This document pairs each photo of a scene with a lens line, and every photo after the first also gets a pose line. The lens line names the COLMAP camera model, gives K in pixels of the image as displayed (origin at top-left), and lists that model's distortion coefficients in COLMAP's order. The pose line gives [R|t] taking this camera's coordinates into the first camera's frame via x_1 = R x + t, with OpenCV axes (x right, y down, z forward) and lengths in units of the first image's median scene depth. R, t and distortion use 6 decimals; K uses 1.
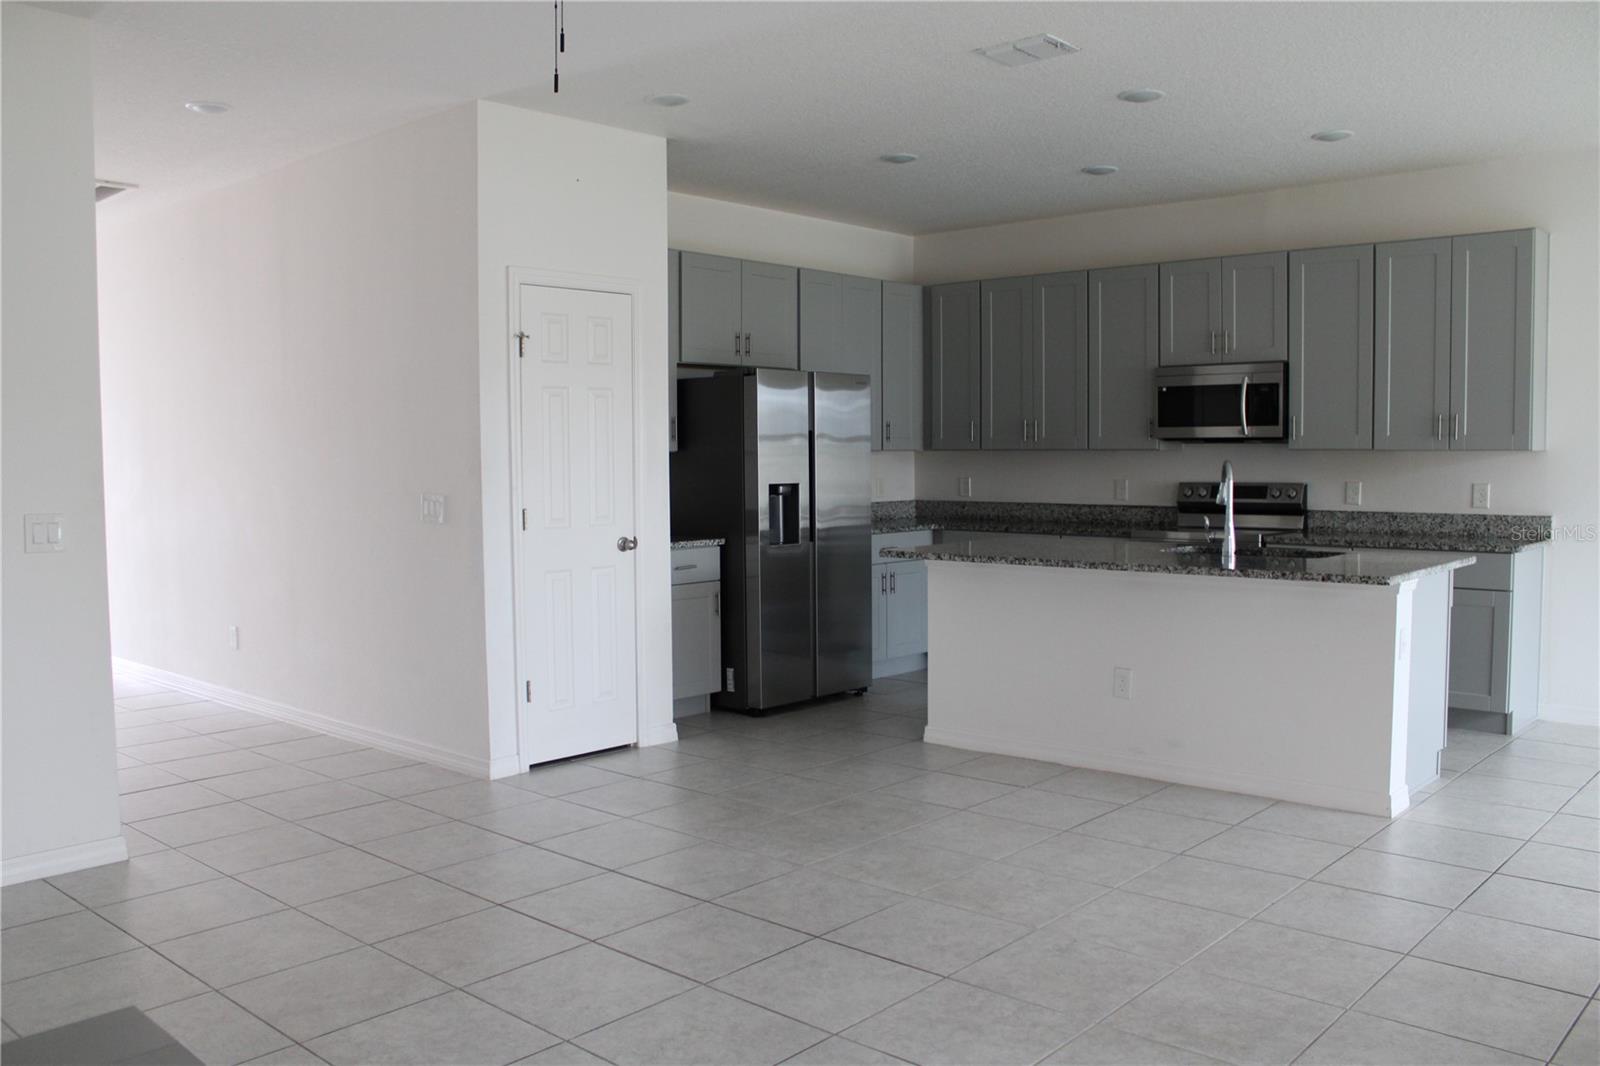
lens RADIAL K [[1349.8, 0, 796.9], [0, 1349.8, 538.6], [0, 0, 1]] dist [-0.168997, 0.162307]
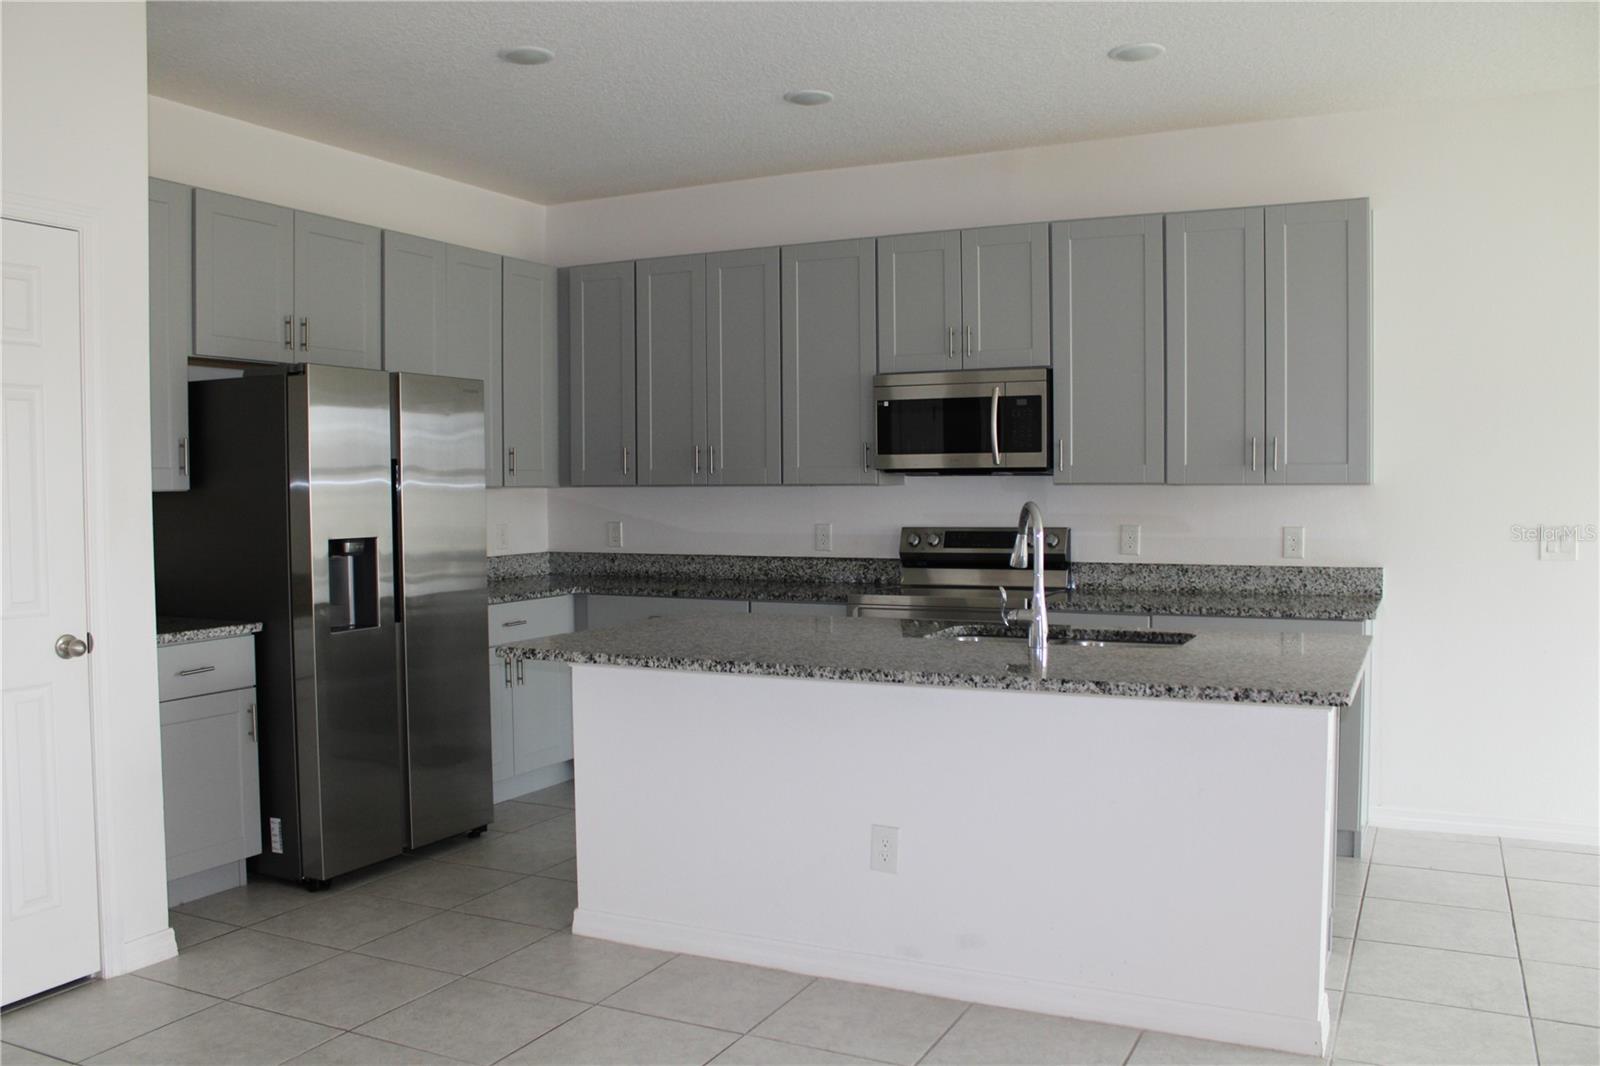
lens RADIAL K [[1349.8, 0, 796.9], [0, 1349.8, 538.6], [0, 0, 1]] dist [-0.168997, 0.162307]
pose [[0.963196, -0.010949, 0.268575, 0.025131], [0.017588, 0.999596, -0.022327, -0.021624], [-0.268222, 0.026229, 0.963000, 0.304485]]
